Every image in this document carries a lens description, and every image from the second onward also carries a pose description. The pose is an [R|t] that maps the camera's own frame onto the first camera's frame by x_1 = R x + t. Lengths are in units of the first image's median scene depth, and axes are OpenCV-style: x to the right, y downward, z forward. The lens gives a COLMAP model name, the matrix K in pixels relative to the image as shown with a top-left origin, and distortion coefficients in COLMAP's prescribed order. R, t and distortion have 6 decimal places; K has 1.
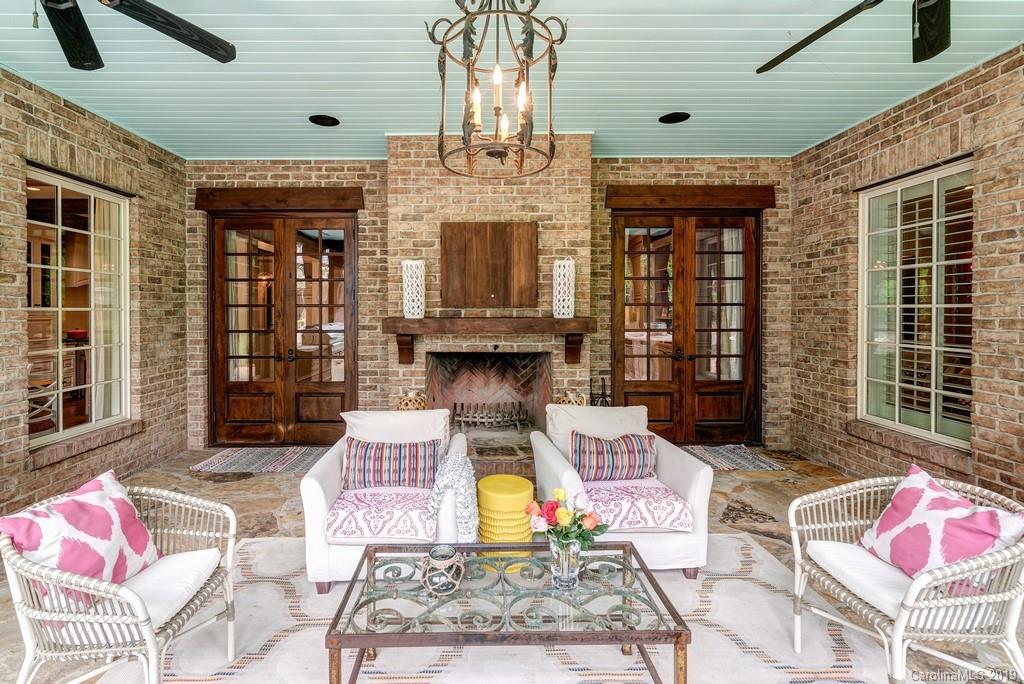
lens RADIAL K [[470.8, 0, 510.4], [0, 470.8, 314.7], [0, 0, 1]] dist [-0.003348, 0.000047]
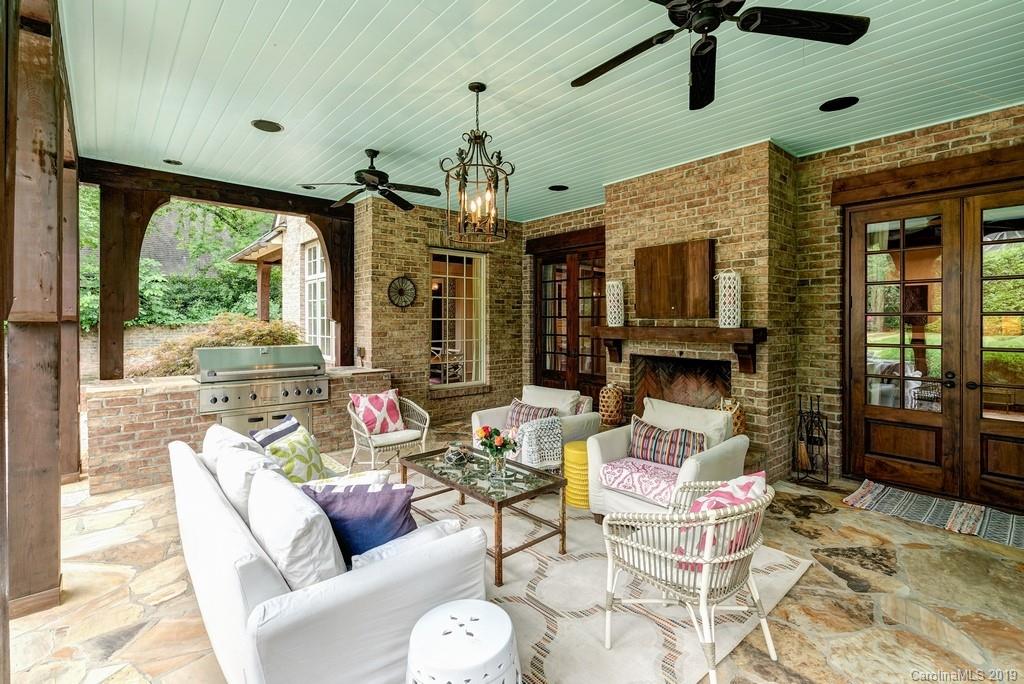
lens RADIAL K [[468.1, 0, 513.0], [0, 468.1, 320.8], [0, 0, 1]] dist [0.000331, -0.000157]
pose [[0.656184, 0.003181, -0.754594, 0.547522], [-0.010504, 0.999933, -0.004918, 0.001086], [0.754528, 0.011154, 0.656173, -0.037061]]
